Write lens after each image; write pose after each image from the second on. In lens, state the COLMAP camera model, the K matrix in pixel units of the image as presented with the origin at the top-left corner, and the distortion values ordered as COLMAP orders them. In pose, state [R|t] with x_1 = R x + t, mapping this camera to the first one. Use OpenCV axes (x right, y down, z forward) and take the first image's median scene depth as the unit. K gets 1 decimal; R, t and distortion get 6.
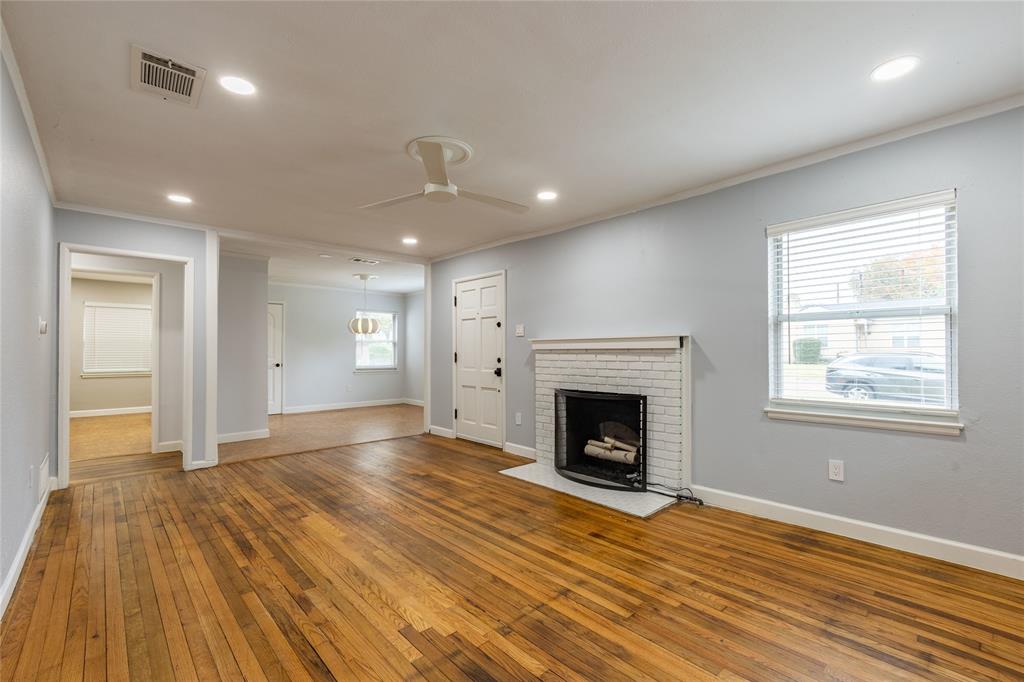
lens RADIAL K [[428.6, 0, 538.6], [0, 428.6, 347.7], [0, 0, 1]] dist [-0.001083, -0.000060]
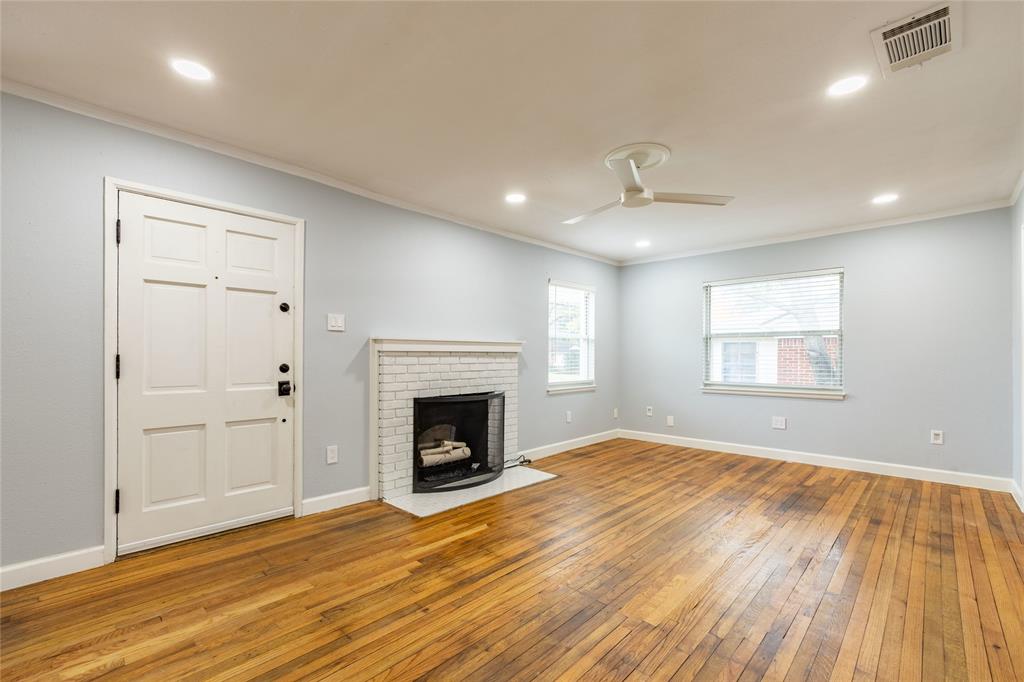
lens RADIAL K [[428.9, 0, 493.4], [0, 428.9, 356.4], [0, 0, 1]] dist [-0.001303, -0.000015]
pose [[0.027783, 0.000062, 0.999614, -1.146806], [-0.012012, 0.999928, 0.000272, 0.016897], [-0.999542, -0.012015, 0.027782, 1.192105]]
